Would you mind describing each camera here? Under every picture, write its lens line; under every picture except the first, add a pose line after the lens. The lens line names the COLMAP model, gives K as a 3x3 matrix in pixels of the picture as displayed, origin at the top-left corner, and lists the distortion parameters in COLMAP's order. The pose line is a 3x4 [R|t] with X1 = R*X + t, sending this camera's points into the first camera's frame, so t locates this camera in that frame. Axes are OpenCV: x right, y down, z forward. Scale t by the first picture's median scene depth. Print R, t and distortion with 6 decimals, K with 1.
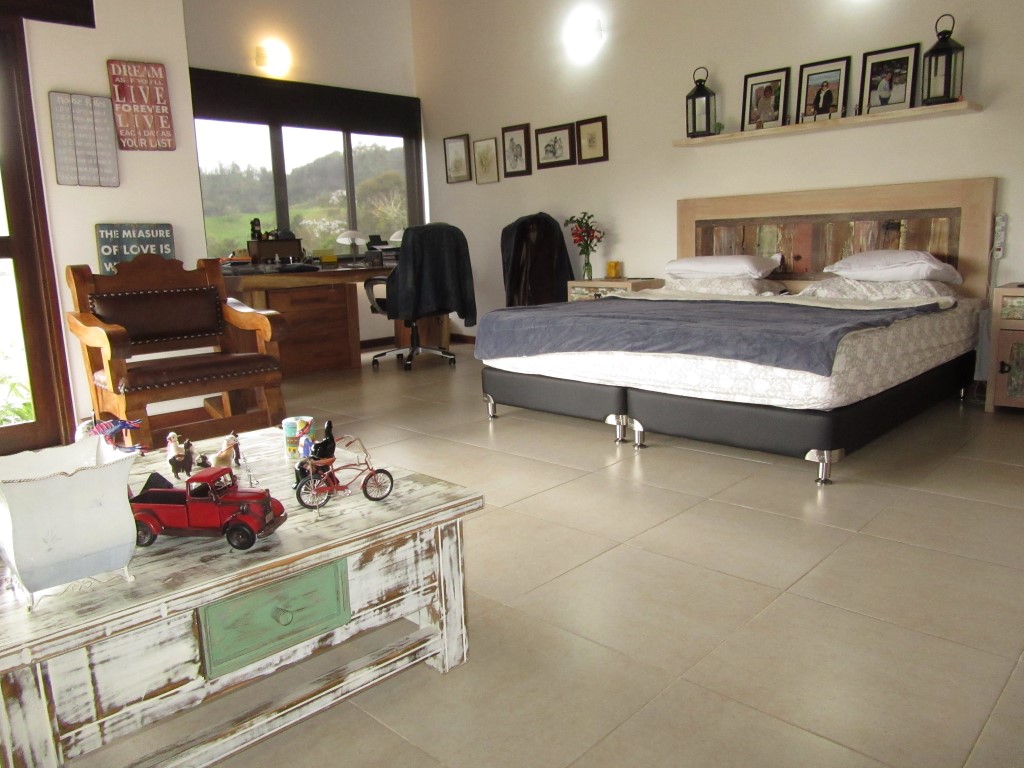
lens RADIAL K [[768.0, 0, 512.0], [0, 768.0, 384.0], [0, 0, 1]] dist [-0.027765, 0.007756]
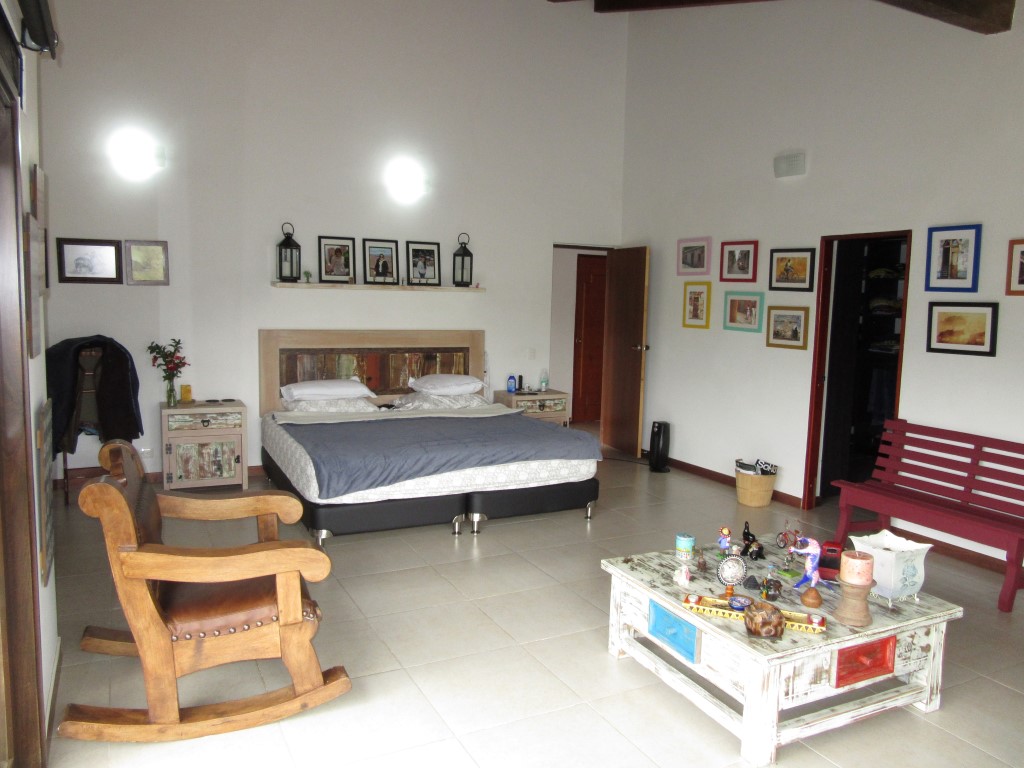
lens RADIAL K [[768.0, 0, 512.0], [0, 768.0, 384.0], [0, 0, 1]] dist [-0.027765, 0.007756]
pose [[0.313552, -0.065793, 0.947289, -0.850757], [0.134519, 0.990614, 0.024277, -0.160639], [-0.939995, 0.119817, 0.319459, 0.348639]]
